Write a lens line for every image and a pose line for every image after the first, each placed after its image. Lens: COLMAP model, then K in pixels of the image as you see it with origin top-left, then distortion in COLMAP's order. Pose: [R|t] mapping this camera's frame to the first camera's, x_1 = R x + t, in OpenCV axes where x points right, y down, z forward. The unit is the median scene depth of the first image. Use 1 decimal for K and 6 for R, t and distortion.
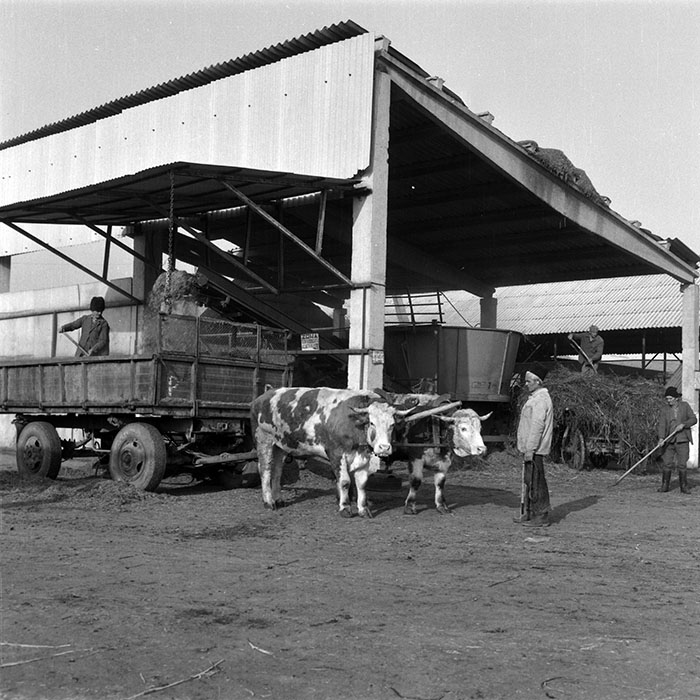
lens RADIAL K [[972.1, 0, 350.0], [0, 972.1, 350.0], [0, 0, 1]] dist [0.051272, -0.065089]
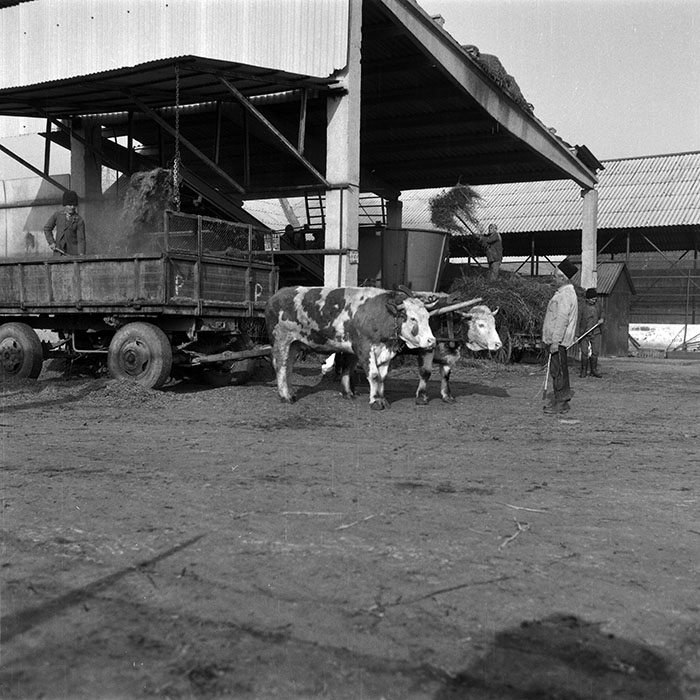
lens RADIAL K [[972.1, 0, 350.0], [0, 972.1, 350.0], [0, 0, 1]] dist [0.051272, -0.065089]
pose [[0.983952, -0.015000, 0.177804, -0.160235], [-0.002711, 0.995089, 0.098949, 0.003220], [-0.178415, -0.097843, 0.979079, -0.016295]]
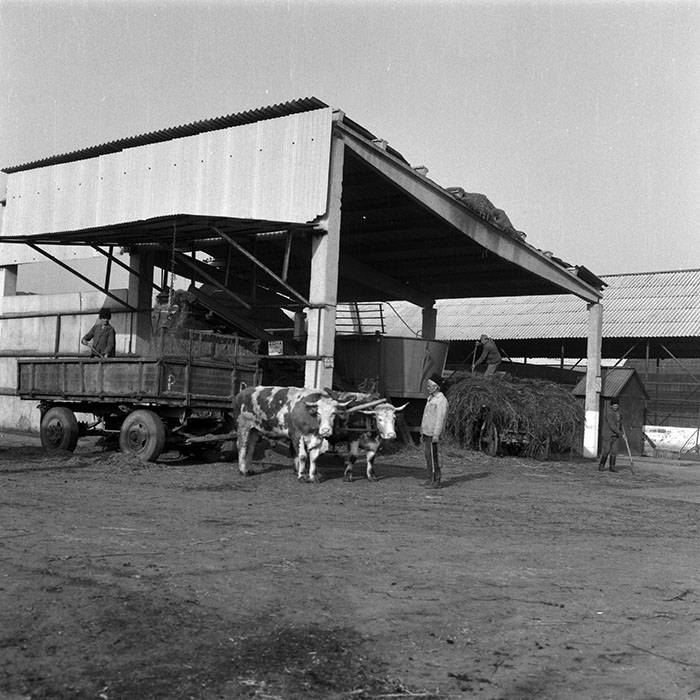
lens RADIAL K [[972.1, 0, 350.0], [0, 972.1, 350.0], [0, 0, 1]] dist [0.051272, -0.065089]
pose [[0.998823, 0.025179, 0.041461, 0.003137], [-0.025508, 0.999647, 0.007420, -0.019309], [-0.041260, -0.008468, 0.999113, -0.276636]]
